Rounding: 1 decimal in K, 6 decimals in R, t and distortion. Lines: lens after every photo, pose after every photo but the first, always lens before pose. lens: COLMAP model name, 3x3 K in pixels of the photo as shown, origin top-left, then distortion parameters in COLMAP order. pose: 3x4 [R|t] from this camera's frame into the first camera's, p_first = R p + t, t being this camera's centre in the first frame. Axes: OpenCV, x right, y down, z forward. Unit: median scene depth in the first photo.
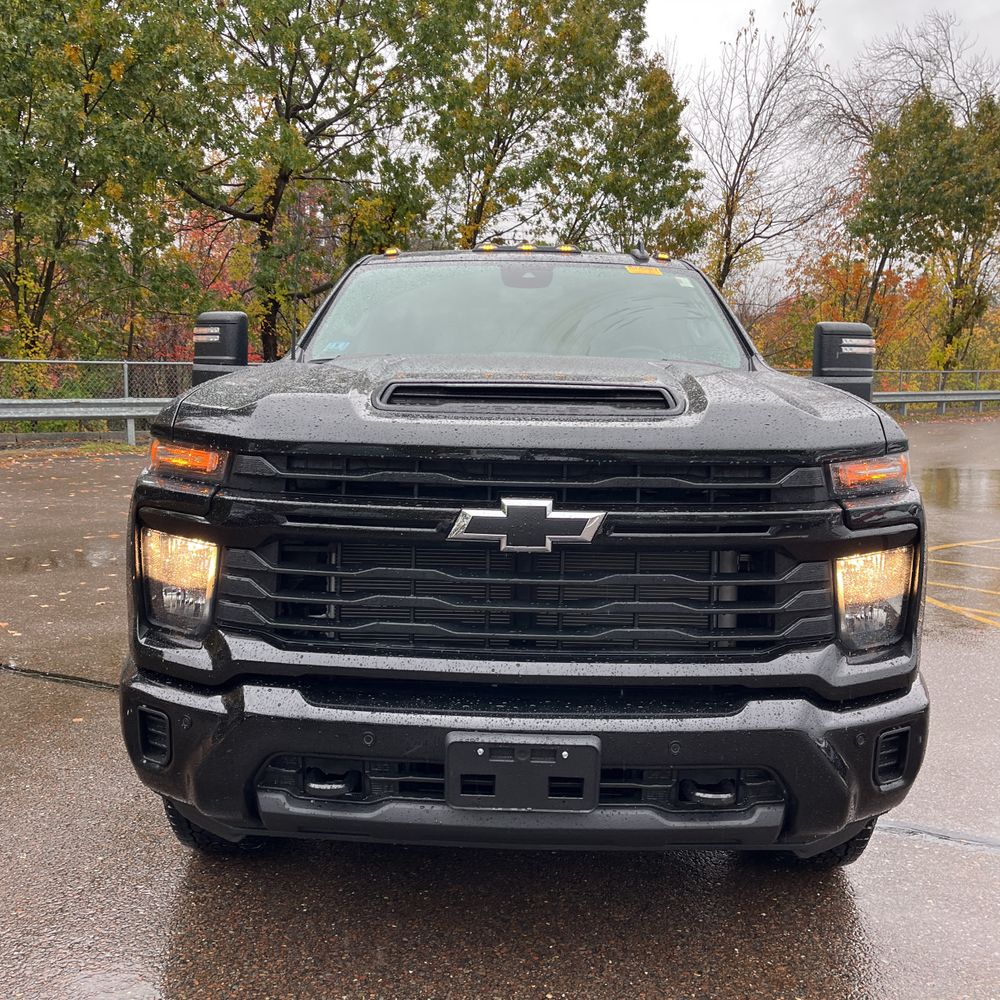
lens RADIAL K [[1051.2, 0, 500.0], [0, 1051.2, 500.0], [0, 0, 1]] dist [-0.008607, -0.031708]
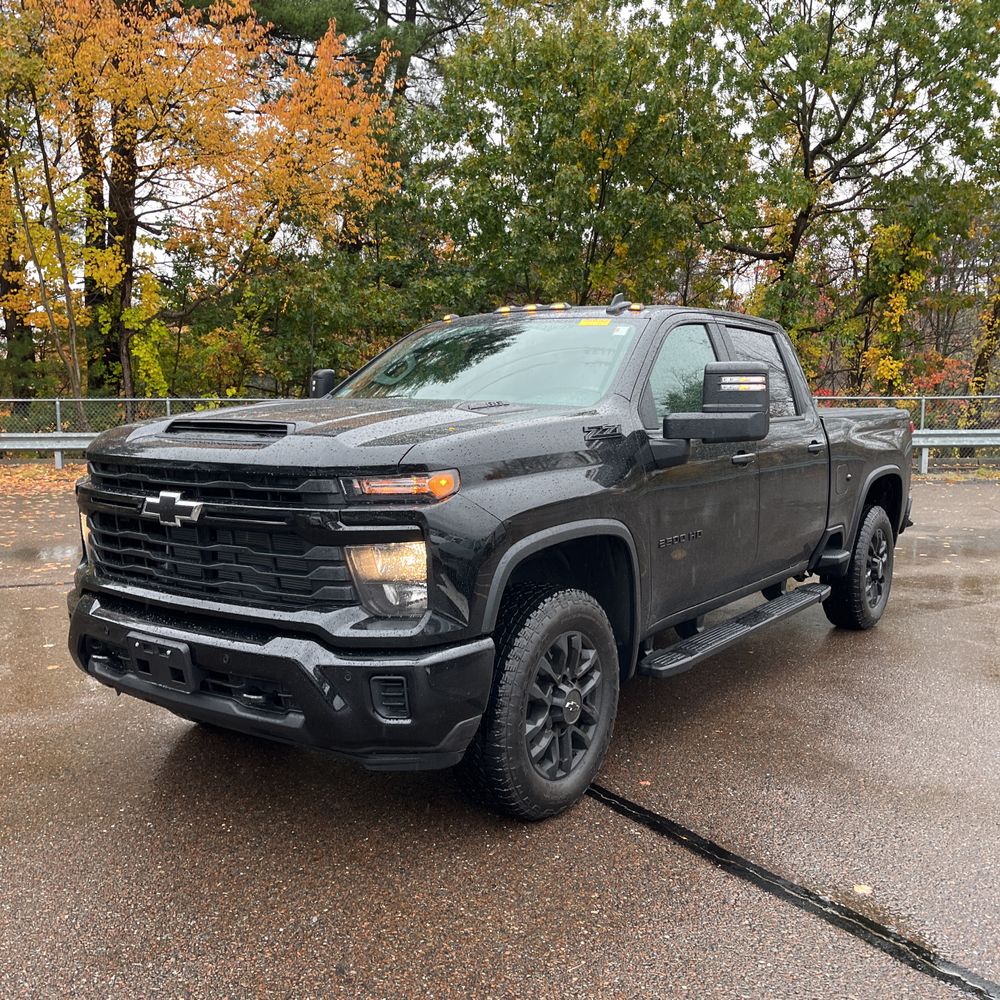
lens RADIAL K [[1114.0, 0, 500.0], [0, 1114.0, 500.0], [0, 0, 1]] dist [0.094076, -0.028687]
pose [[0.784783, 0.038908, -0.618548, 1.425063], [-0.063288, 0.997841, -0.017529, 0.008518], [0.616531, 0.052903, 0.785552, -0.043694]]
